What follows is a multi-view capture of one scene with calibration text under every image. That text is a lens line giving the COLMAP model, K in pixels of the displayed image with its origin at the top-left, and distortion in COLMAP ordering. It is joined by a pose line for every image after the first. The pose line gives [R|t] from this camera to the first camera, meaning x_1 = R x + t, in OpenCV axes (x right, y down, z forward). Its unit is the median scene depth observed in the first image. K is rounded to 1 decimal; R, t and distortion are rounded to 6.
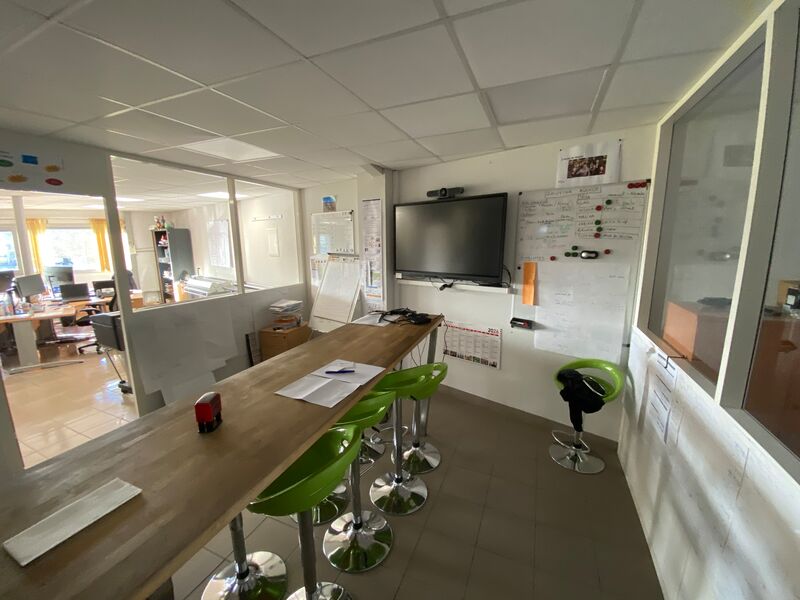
lens RADIAL K [[328.4, 0, 403.1], [0, 328.4, 299.6], [0, 0, 1]] dist [-0.010035, -0.002464]
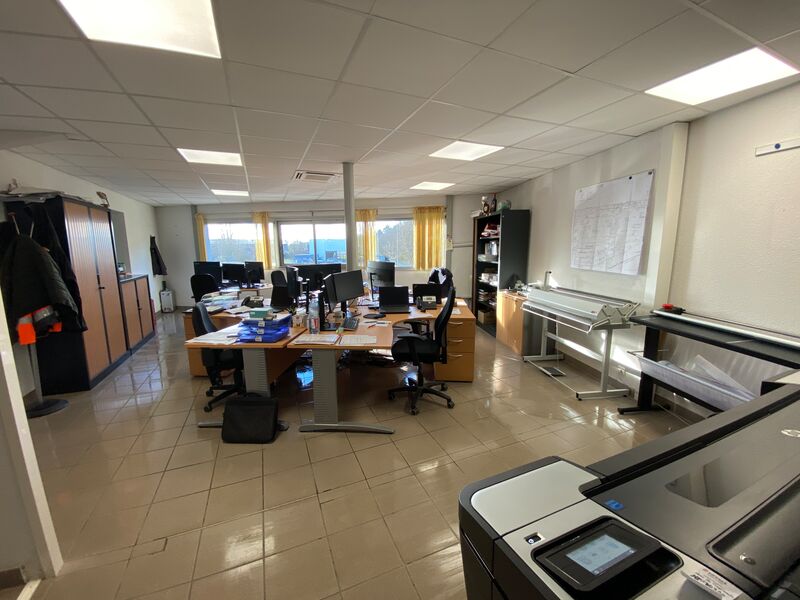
lens RADIAL K [[328.4, 0, 400.5], [0, 328.4, 299.7], [0, 0, 1]] dist [-0.010035, -0.002464]
pose [[0.726641, 0.107006, -0.678633, -0.392514], [-0.116157, 0.992710, 0.032156, -0.032993], [0.677127, 0.055462, 0.733774, 0.370440]]
